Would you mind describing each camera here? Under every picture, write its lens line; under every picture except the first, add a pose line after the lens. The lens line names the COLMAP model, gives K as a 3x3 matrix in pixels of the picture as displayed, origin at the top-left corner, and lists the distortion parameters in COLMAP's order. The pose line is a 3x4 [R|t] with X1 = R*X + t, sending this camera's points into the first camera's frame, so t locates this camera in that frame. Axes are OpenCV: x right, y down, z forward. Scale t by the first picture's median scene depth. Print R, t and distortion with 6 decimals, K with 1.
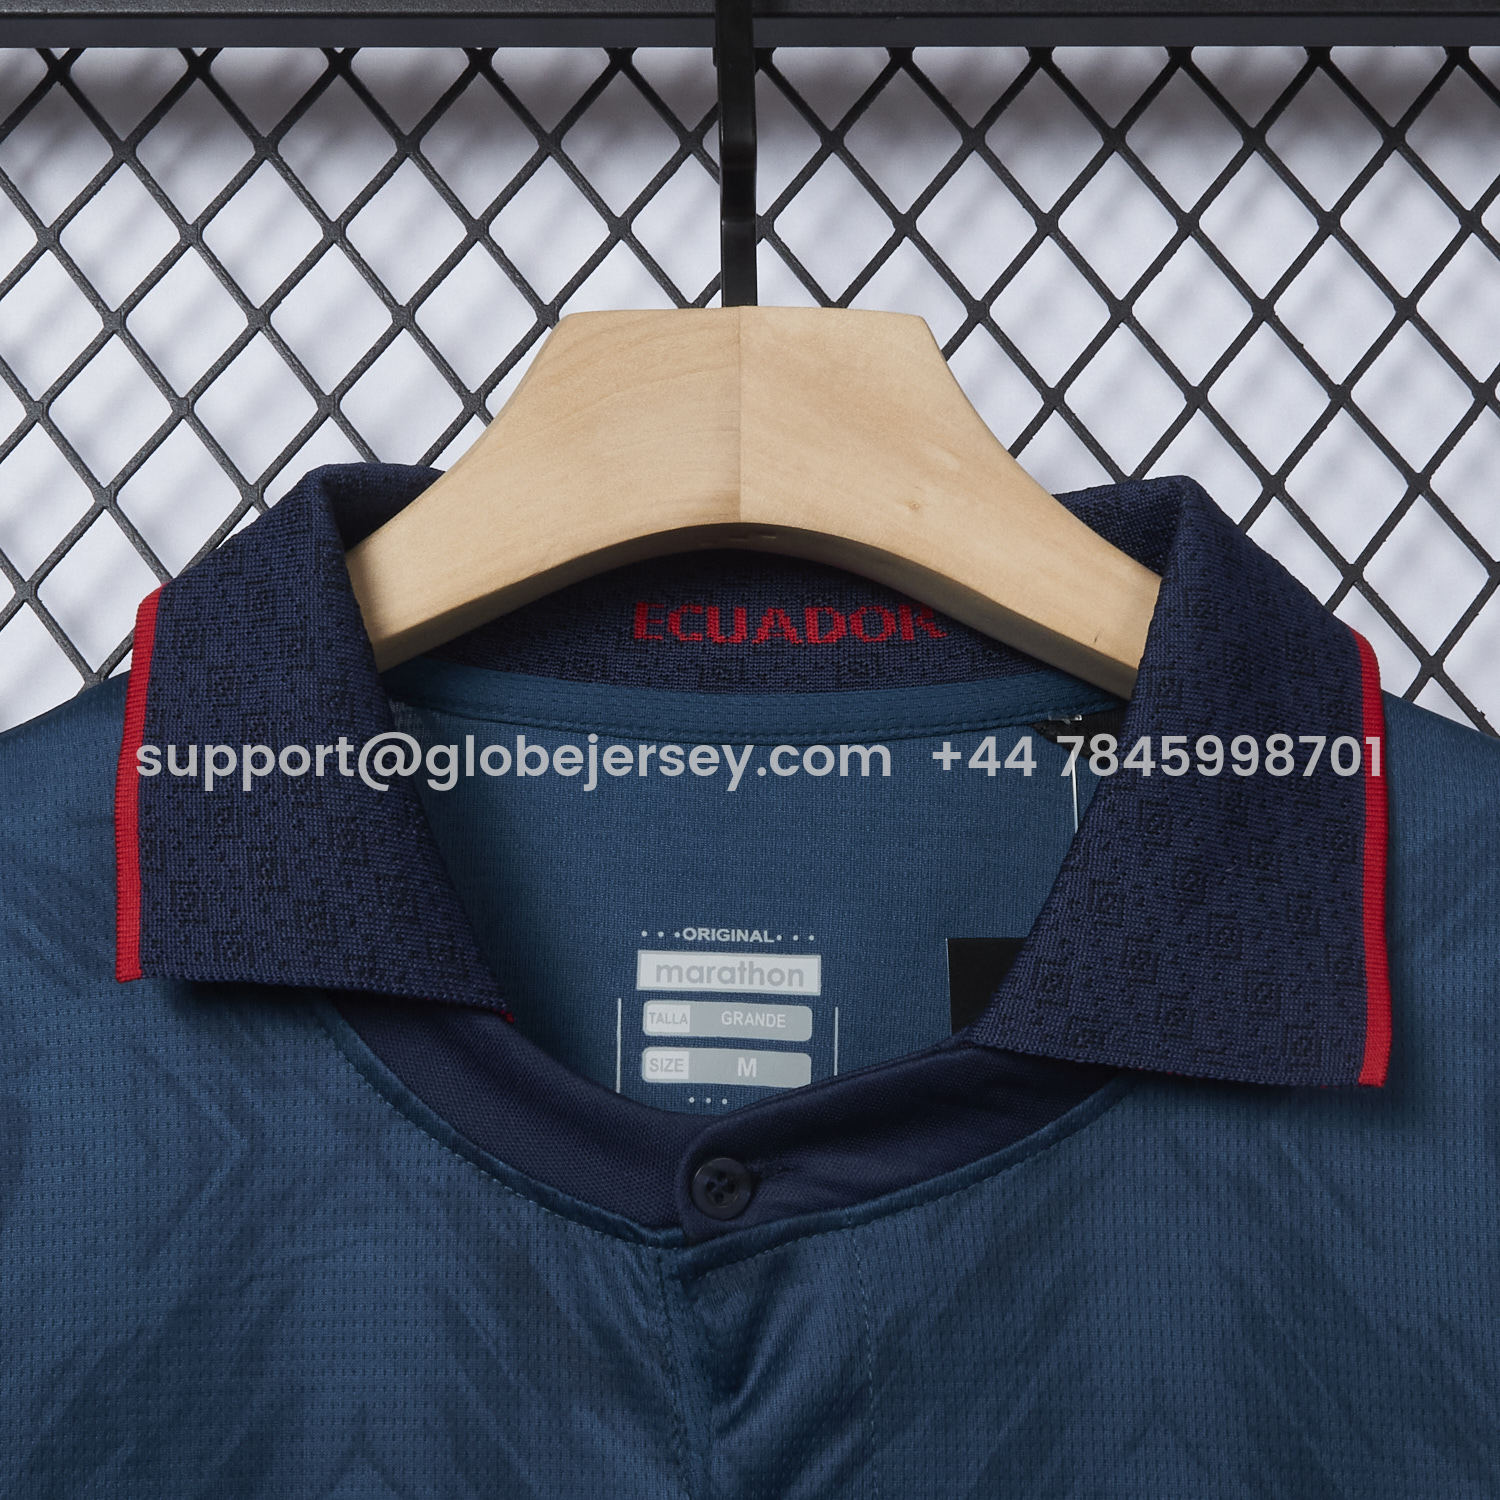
lens RADIAL K [[5669.5, 0, 707.7], [0, 5669.5, 833.0], [0, 0, 1]] dist [0.137277, 0.000000]
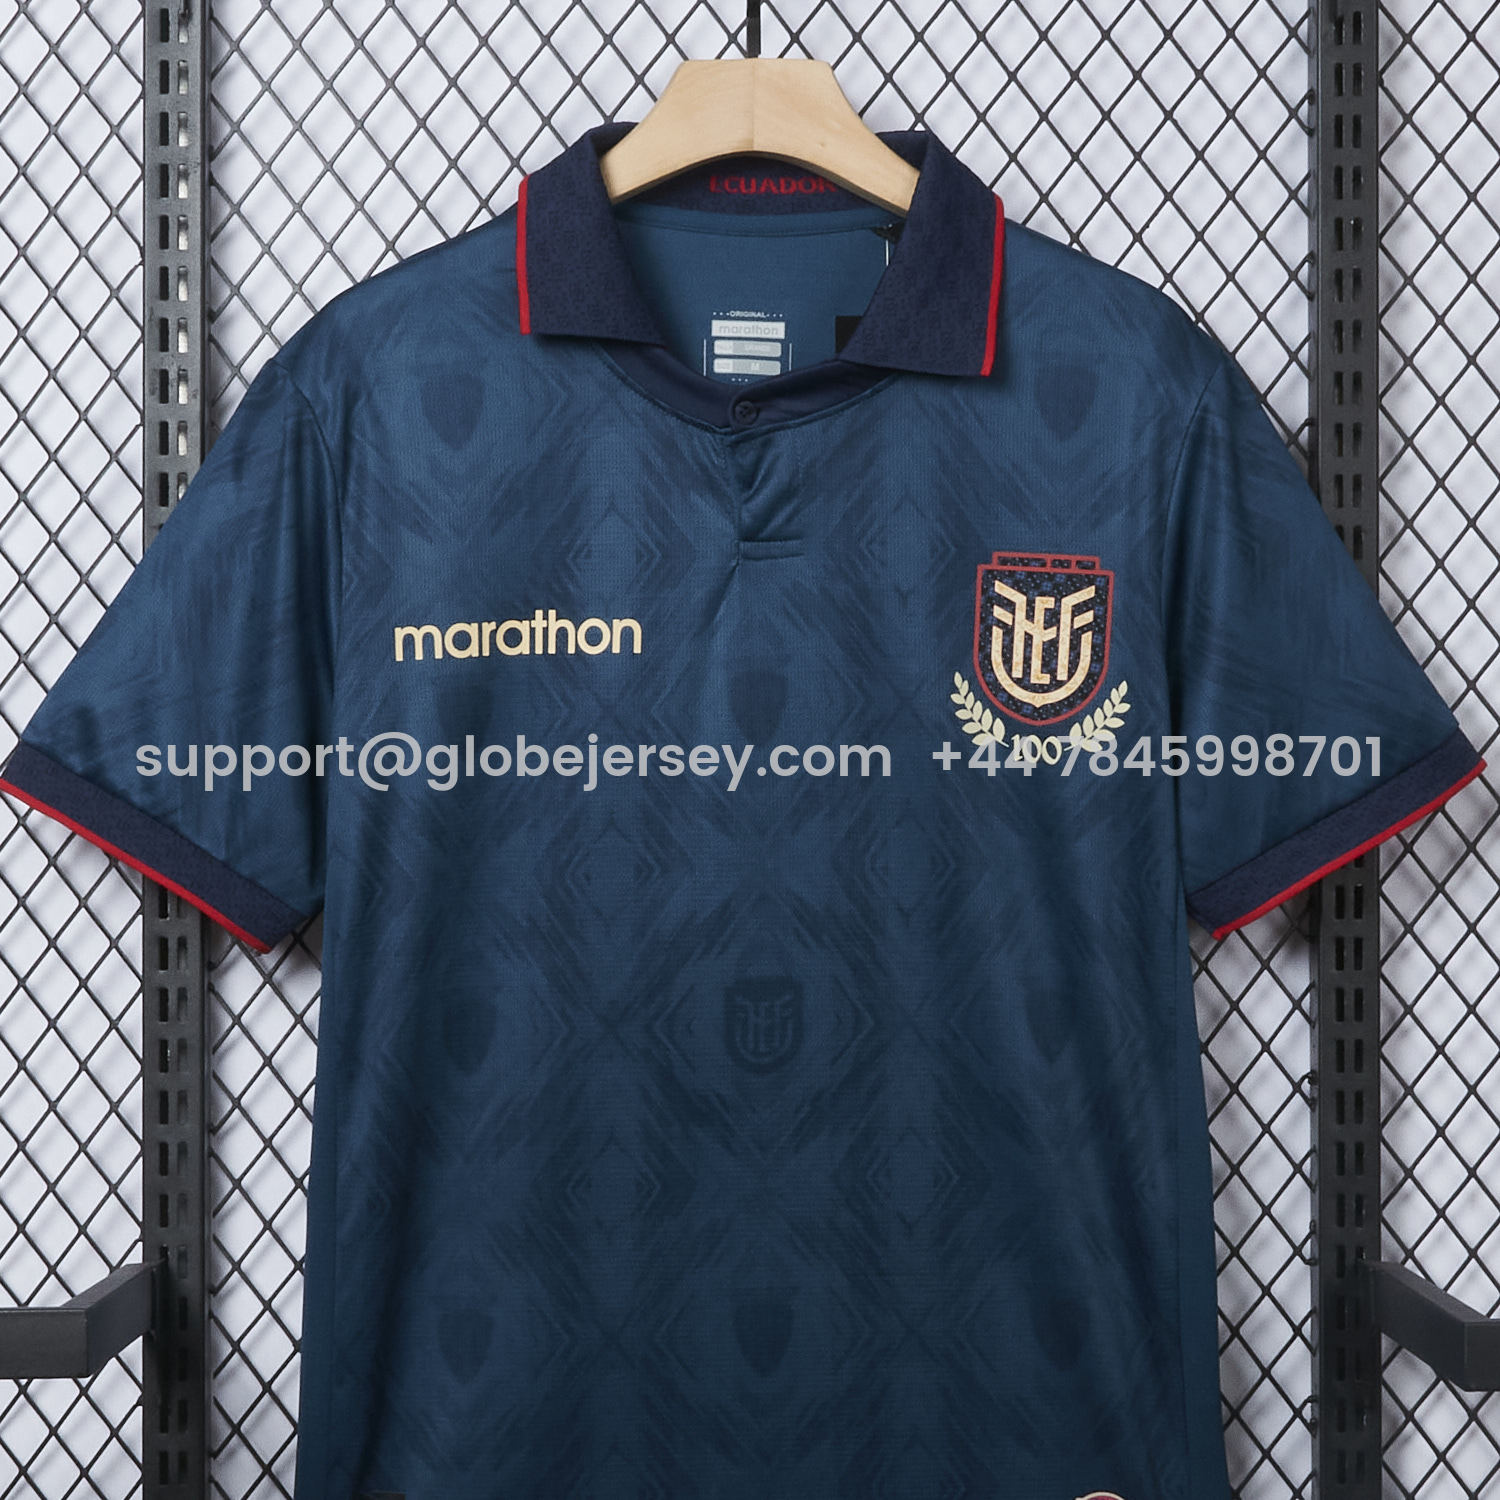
lens RADIAL K [[5669.5, 0, 753.9], [0, 5669.5, 756.3], [0, 0, 1]] dist [0.137277, 0.000000]
pose [[0.999950, 0.005002, 0.008657, -0.015838], [-0.005951, 0.993550, 0.113241, -0.078500], [-0.008034, -0.113287, 0.993530, -1.655518]]
